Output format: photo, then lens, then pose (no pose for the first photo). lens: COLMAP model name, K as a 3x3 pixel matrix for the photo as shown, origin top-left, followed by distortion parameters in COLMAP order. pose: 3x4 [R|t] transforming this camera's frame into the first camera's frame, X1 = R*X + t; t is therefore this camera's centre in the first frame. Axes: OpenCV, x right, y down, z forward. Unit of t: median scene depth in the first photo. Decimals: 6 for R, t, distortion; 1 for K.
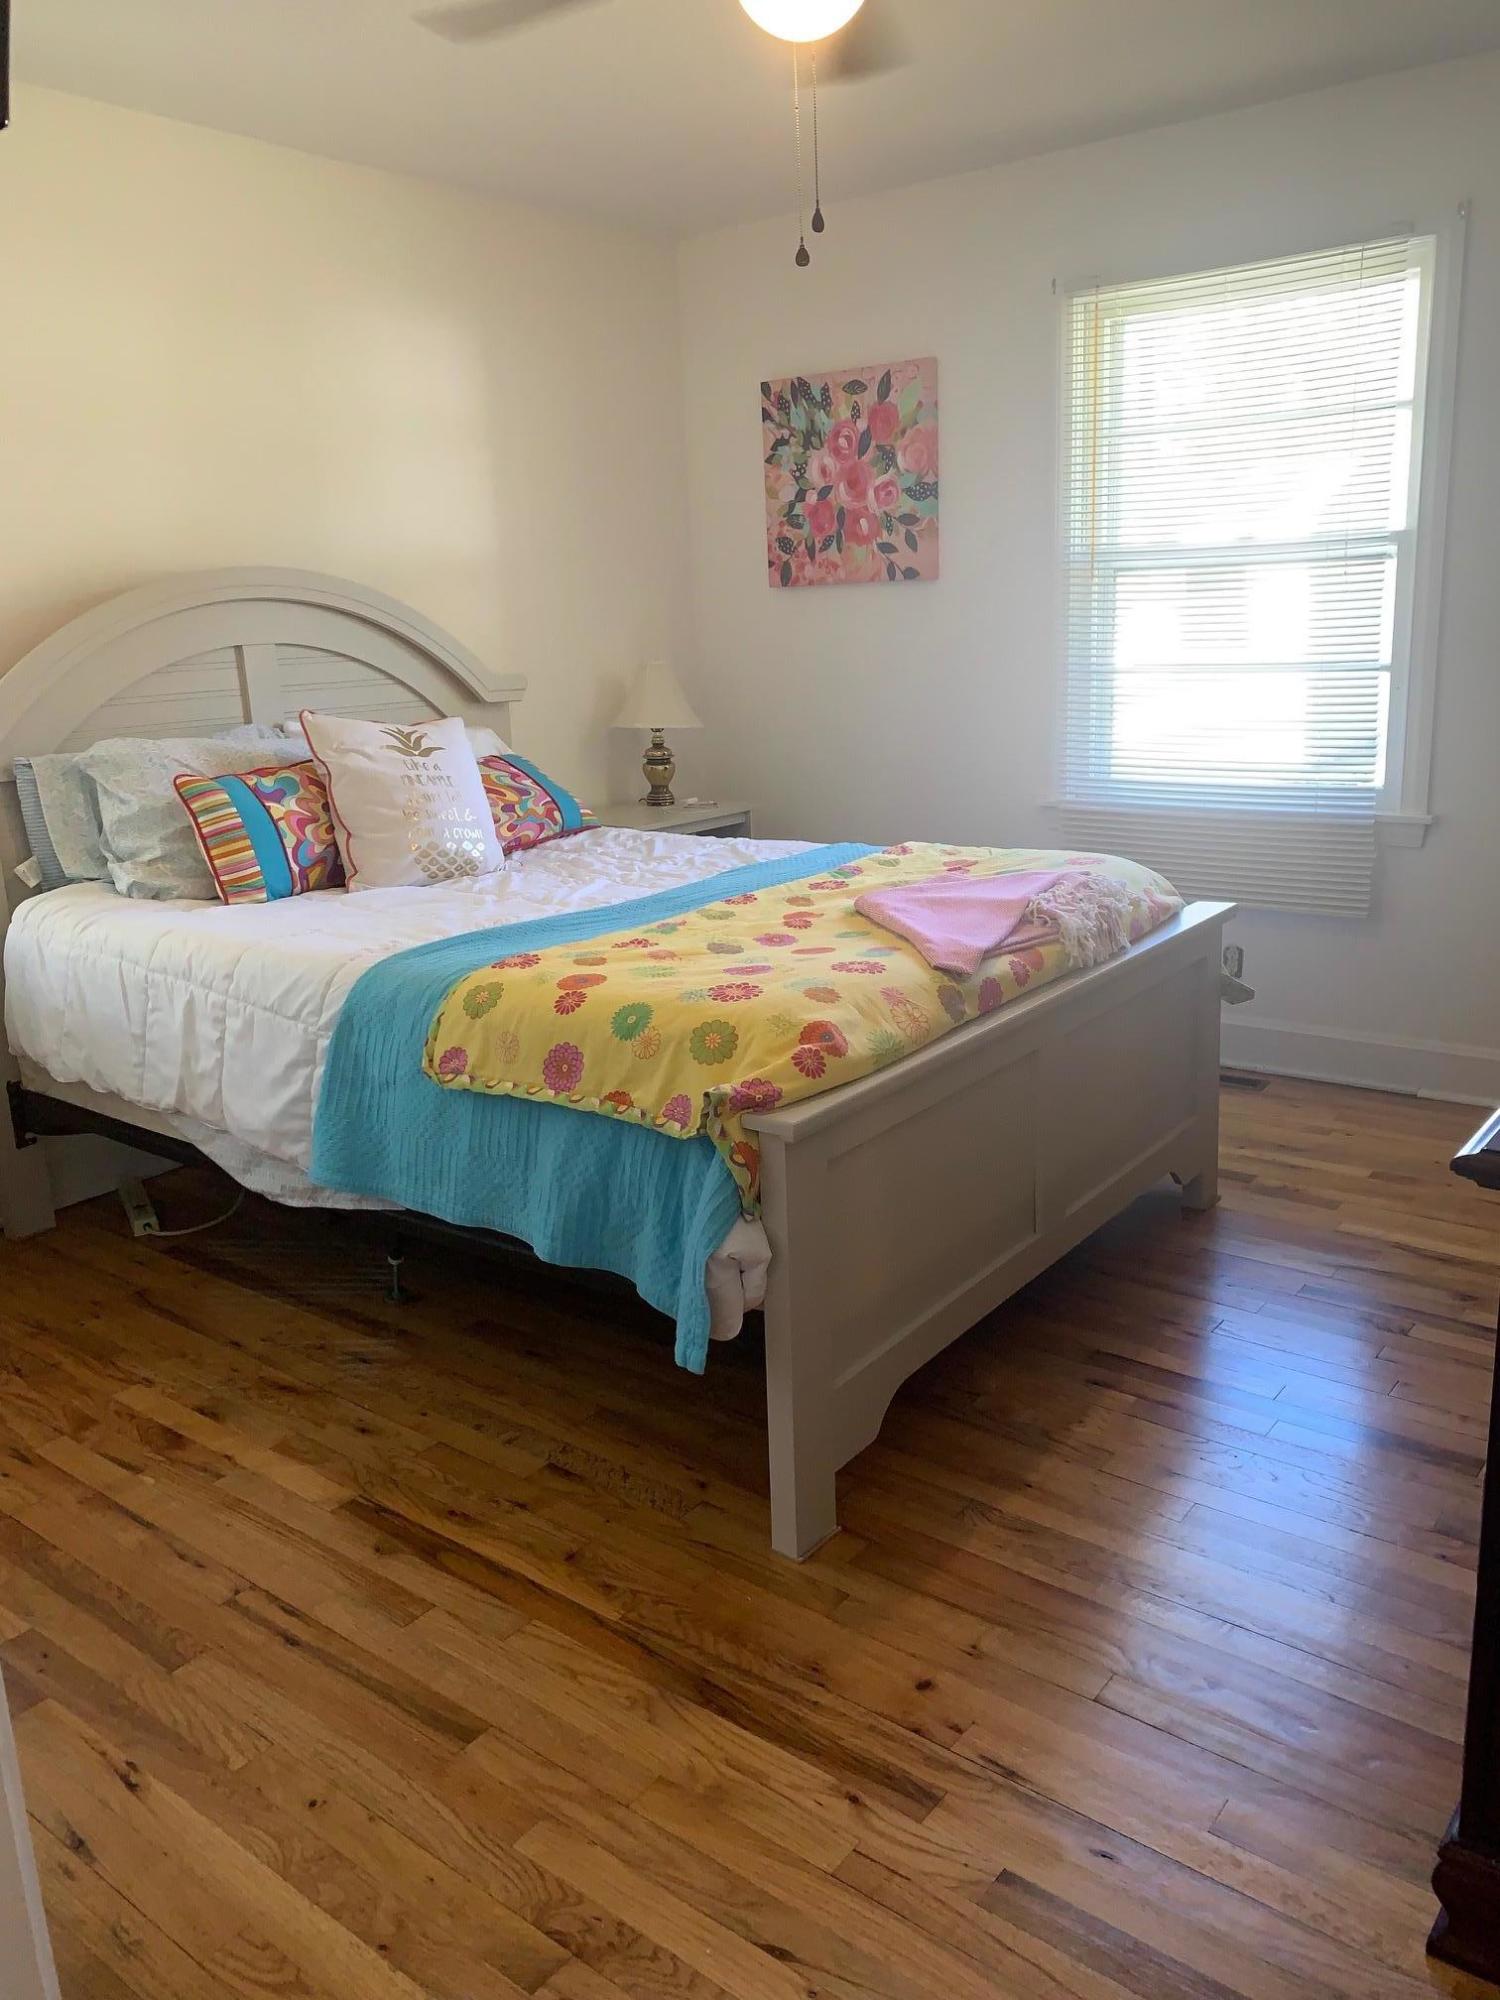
lens RADIAL K [[1526.6, 0, 746.6], [0, 1526.6, 943.1], [0, 0, 1]] dist [0.050764, -0.120306]
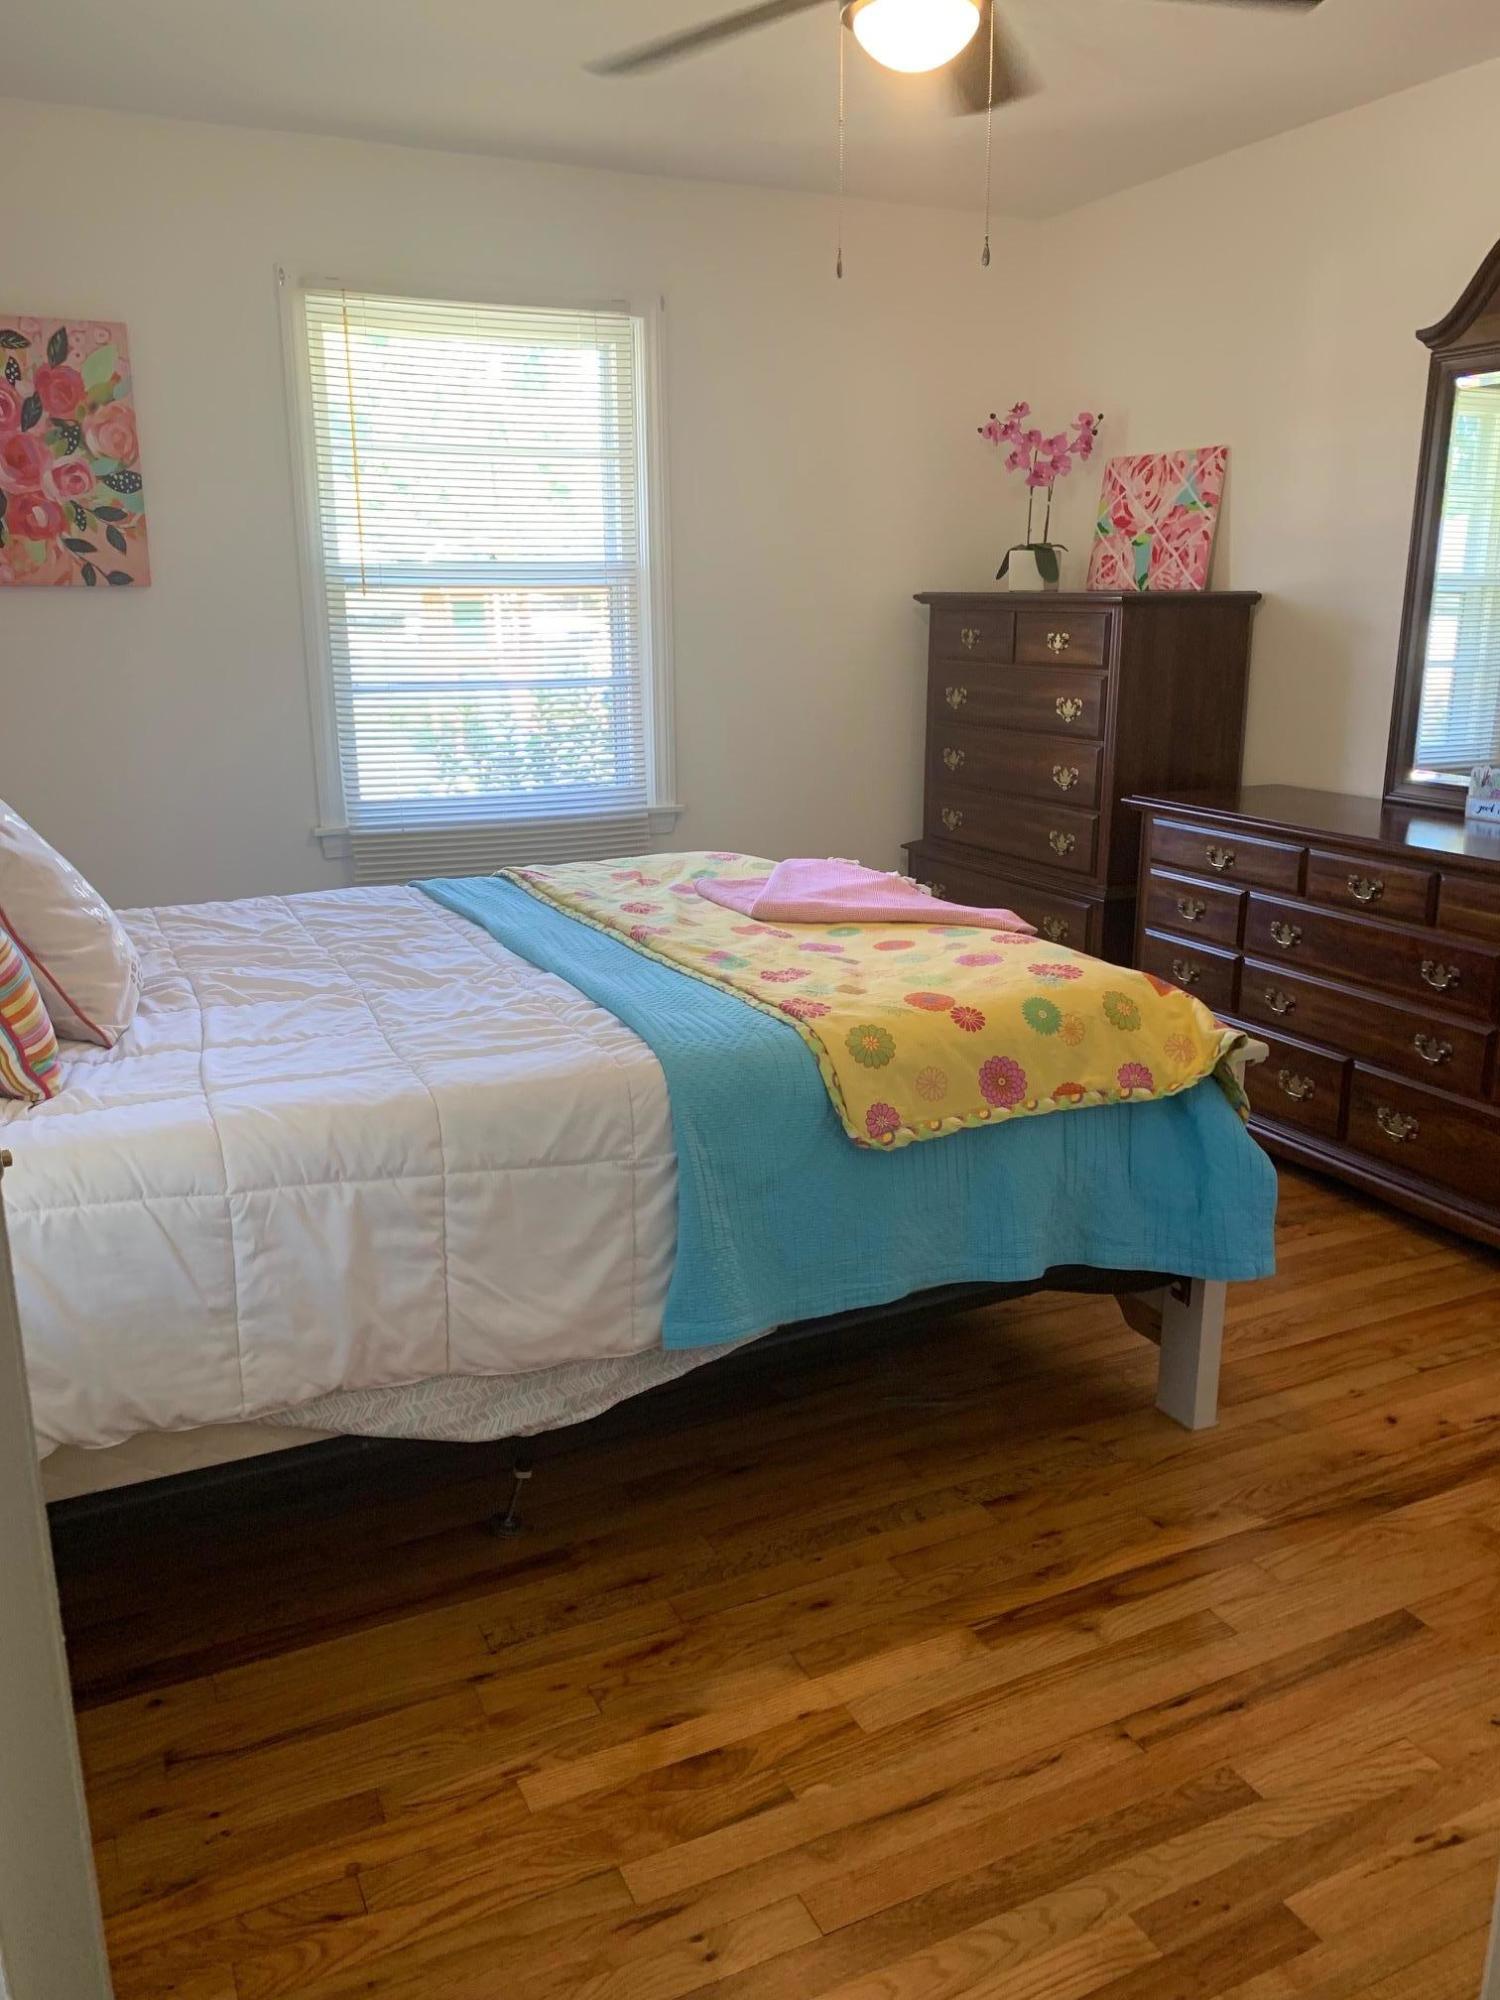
lens RADIAL K [[1525.5, 0, 758.1], [0, 1525.5, 951.0], [0, 0, 1]] dist [0.071766, -0.118941]
pose [[0.443639, -0.165844, 0.880727, -0.603867], [0.180748, 0.979092, 0.093321, -0.069816], [-0.877790, 0.117789, 0.464339, 0.392047]]
